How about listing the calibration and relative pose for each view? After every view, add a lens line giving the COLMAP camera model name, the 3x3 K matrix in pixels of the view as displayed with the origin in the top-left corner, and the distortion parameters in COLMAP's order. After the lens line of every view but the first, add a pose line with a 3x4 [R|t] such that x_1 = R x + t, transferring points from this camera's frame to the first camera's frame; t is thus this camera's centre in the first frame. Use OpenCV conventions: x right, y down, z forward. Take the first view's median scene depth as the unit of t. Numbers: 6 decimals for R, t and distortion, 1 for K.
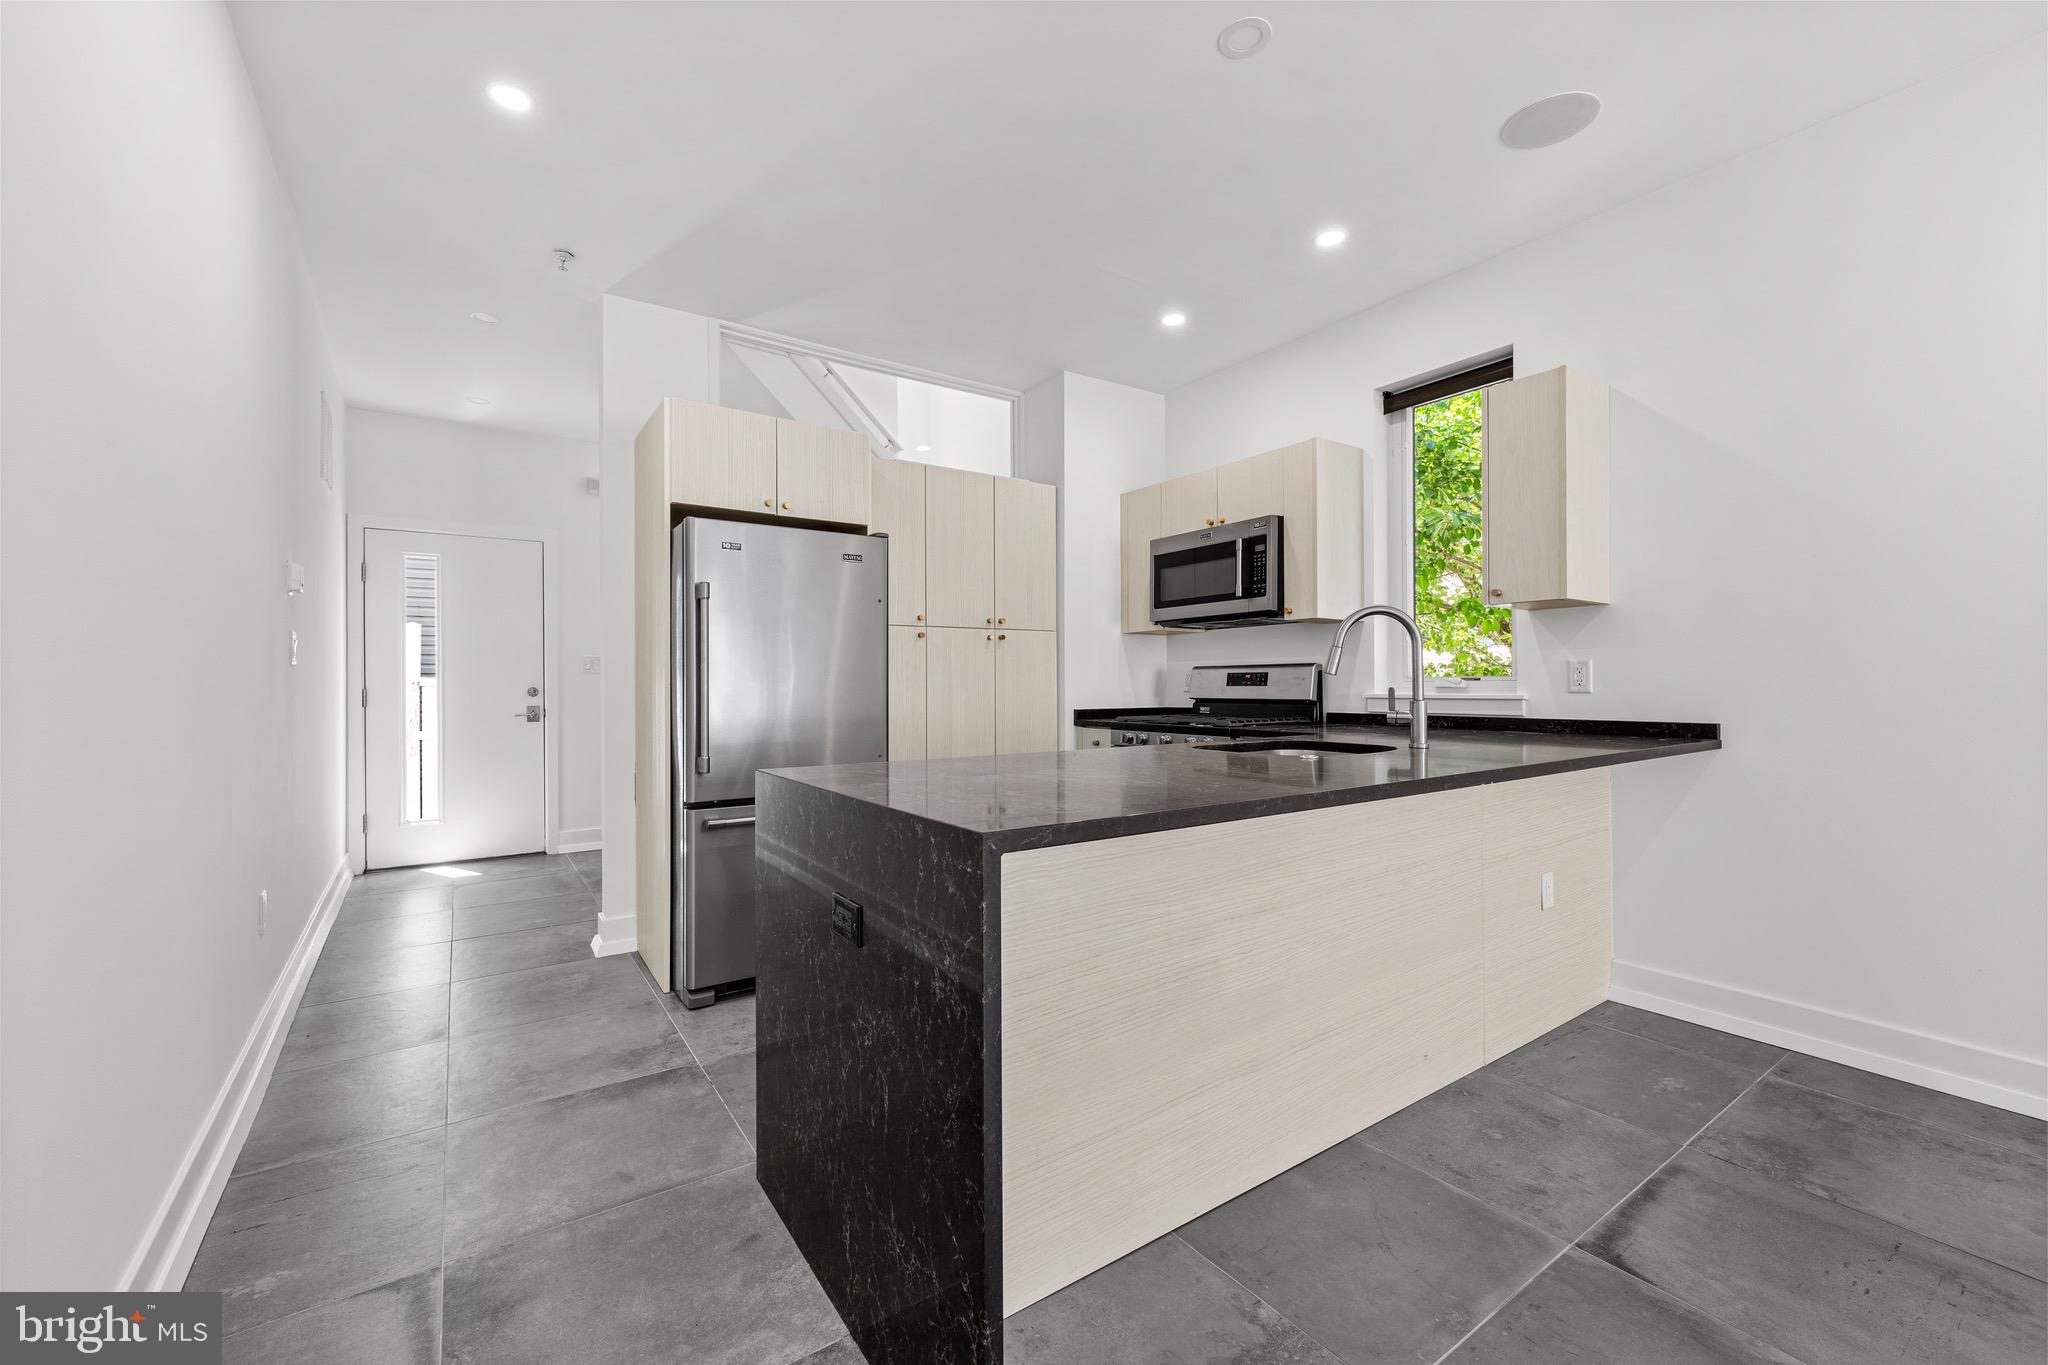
lens RADIAL K [[822.6, 0, 1024.2], [0, 822.6, 680.3], [0, 0, 1]] dist [0.002544, -0.001369]
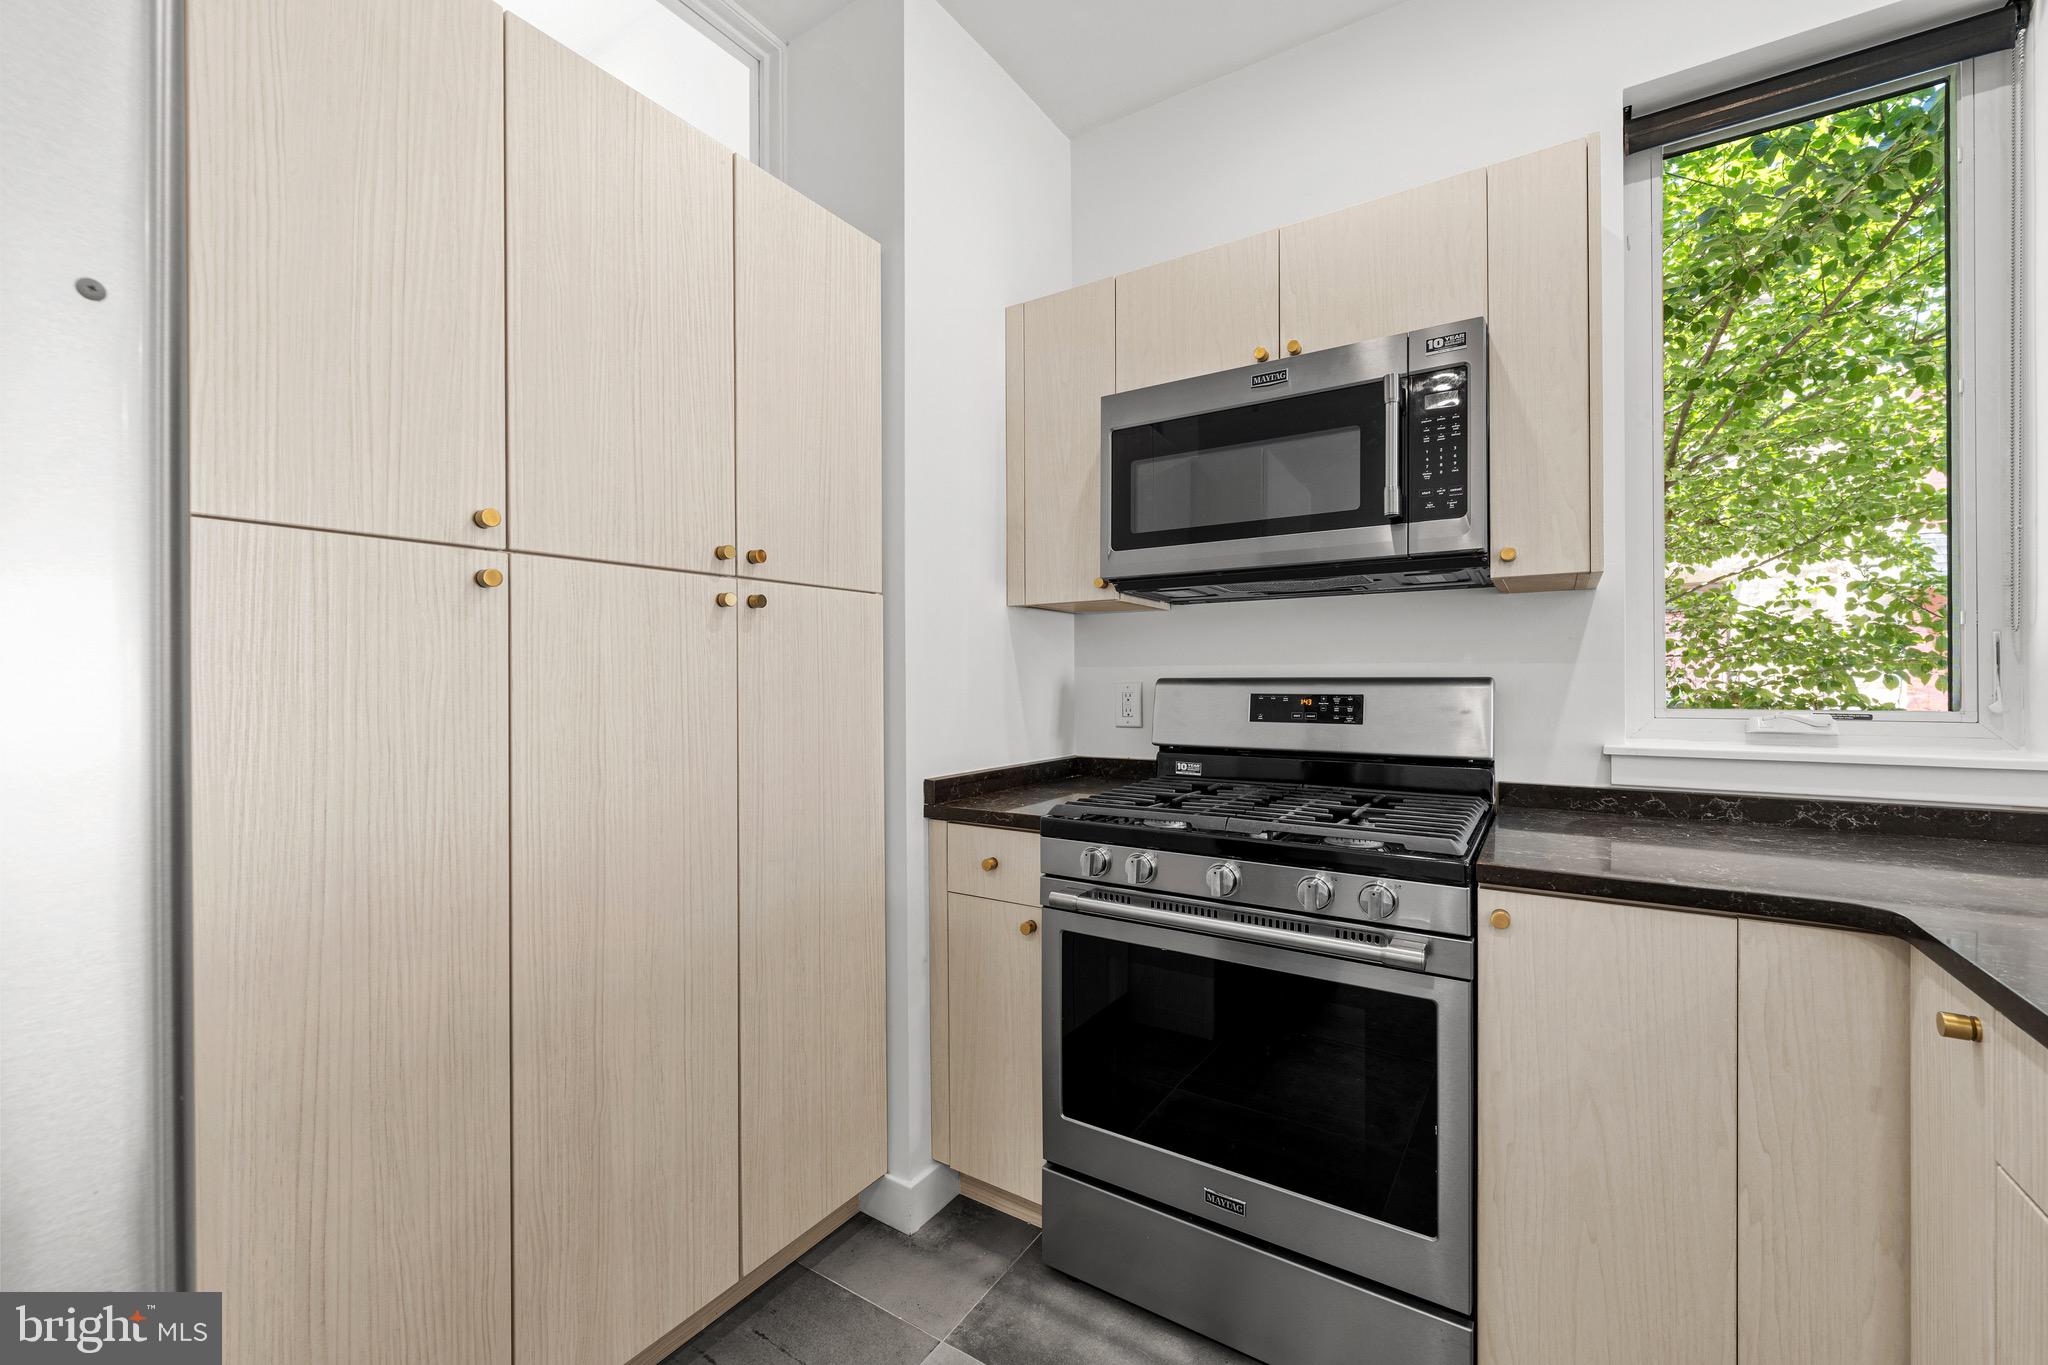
lens RADIAL K [[822.6, 0, 1024.2], [0, 822.6, 680.6], [0, 0, 1]] dist [0.002544, -0.001369]
pose [[0.922029, -0.000751, 0.387120, -0.065948], [-0.003042, 0.999953, 0.009184, -0.022876], [-0.387108, -0.009646, 0.921984, 0.690163]]
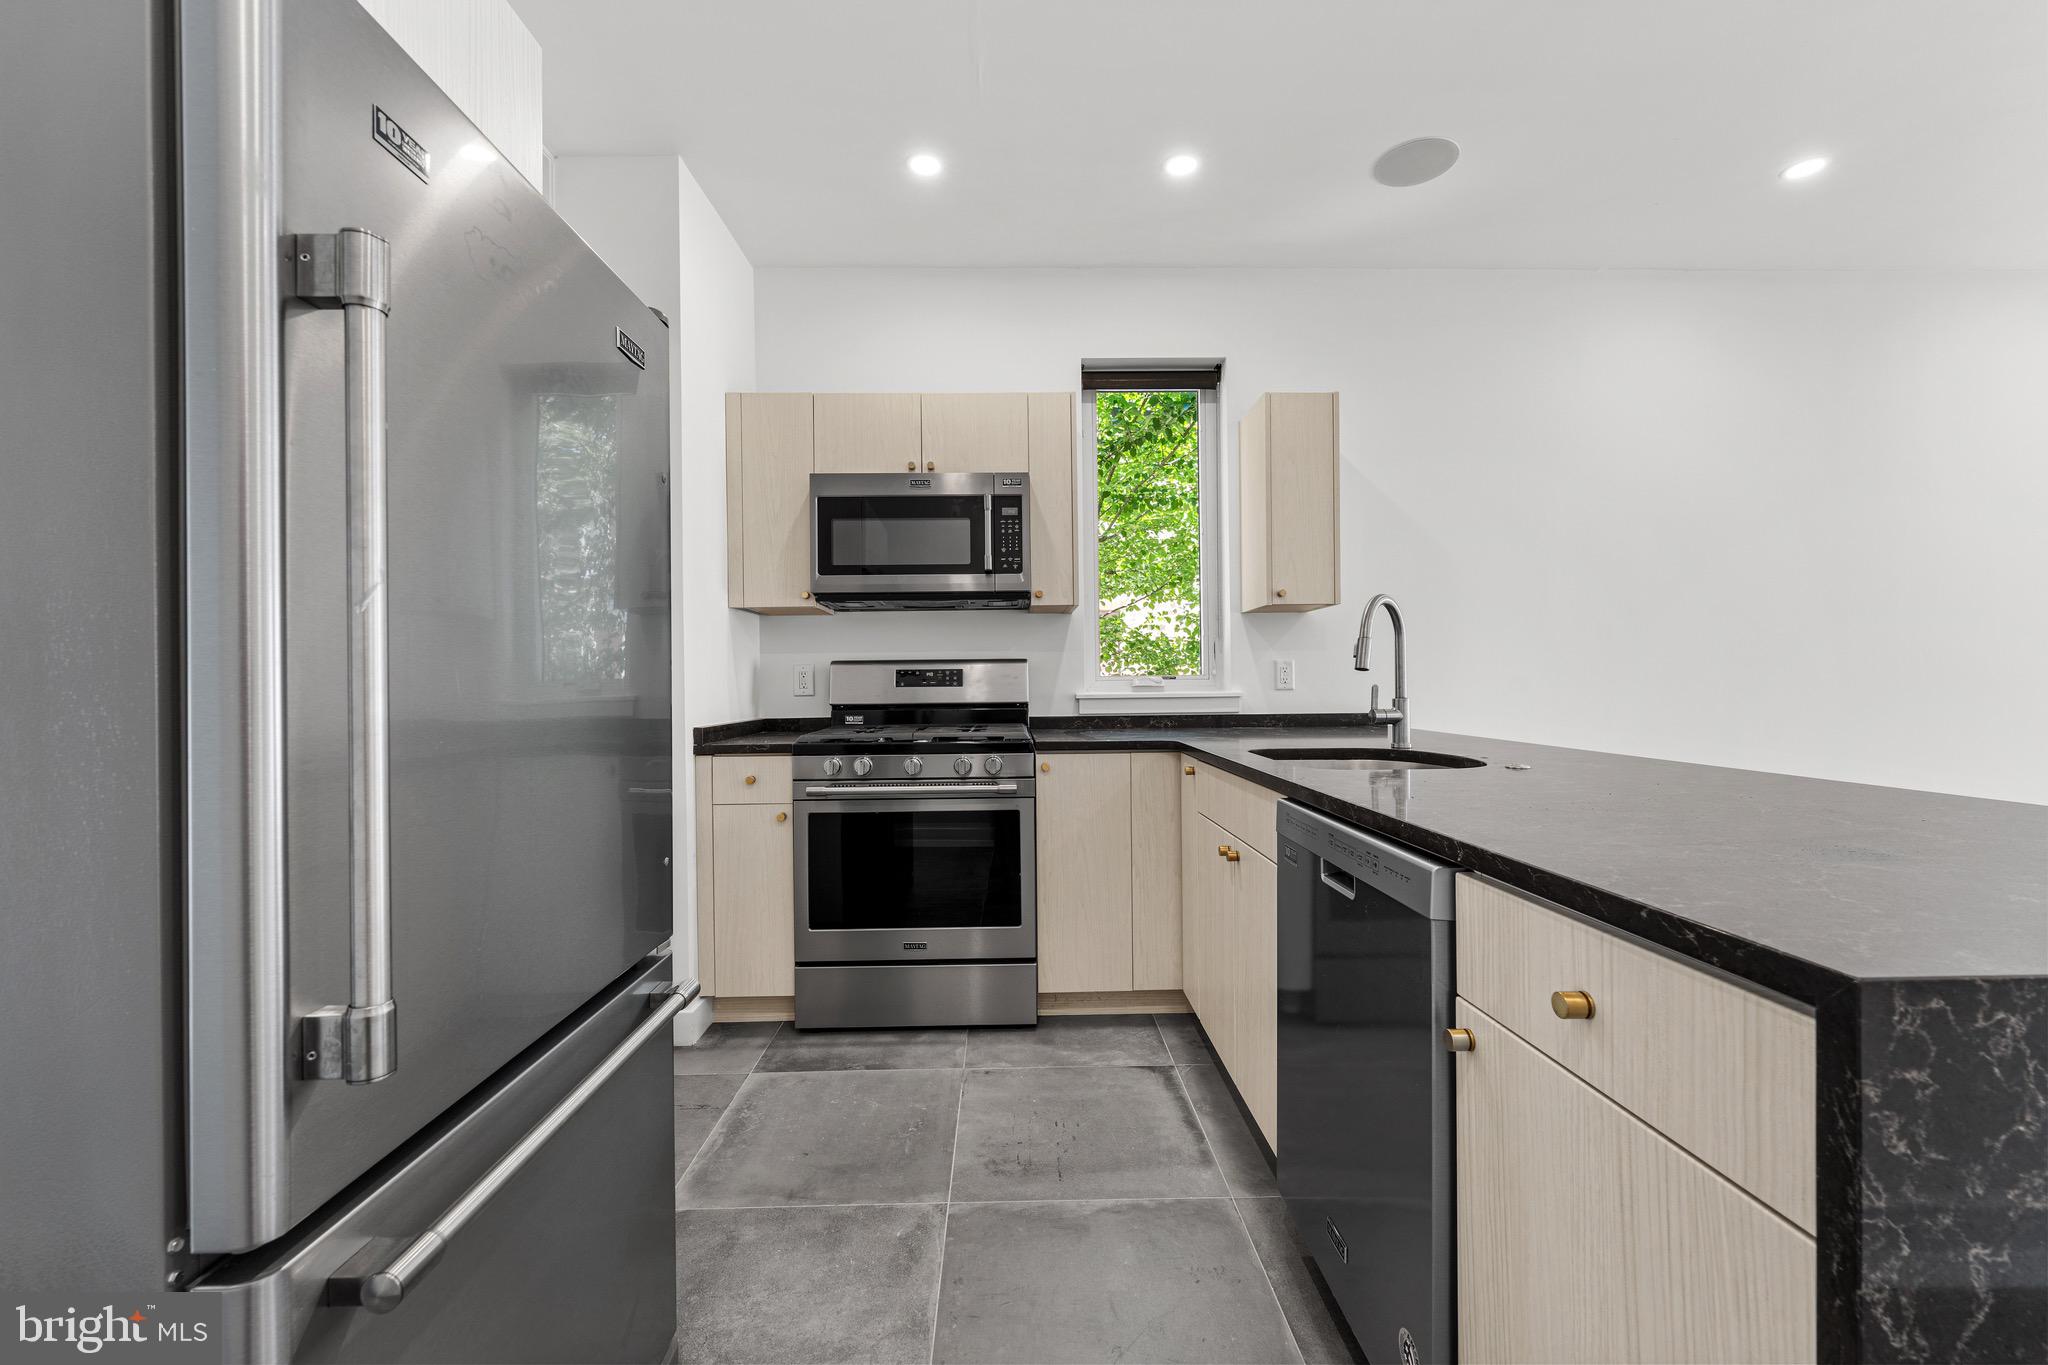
lens RADIAL K [[822.6, 0, 1025.6], [0, 822.6, 682.4], [0, 0, 1]] dist [0.002544, -0.001369]
pose [[0.547244, -0.001147, 0.836972, -0.362598], [0.002666, 0.999996, -0.000372, 0.003810], [-0.836969, 0.002435, 0.547245, 0.548092]]
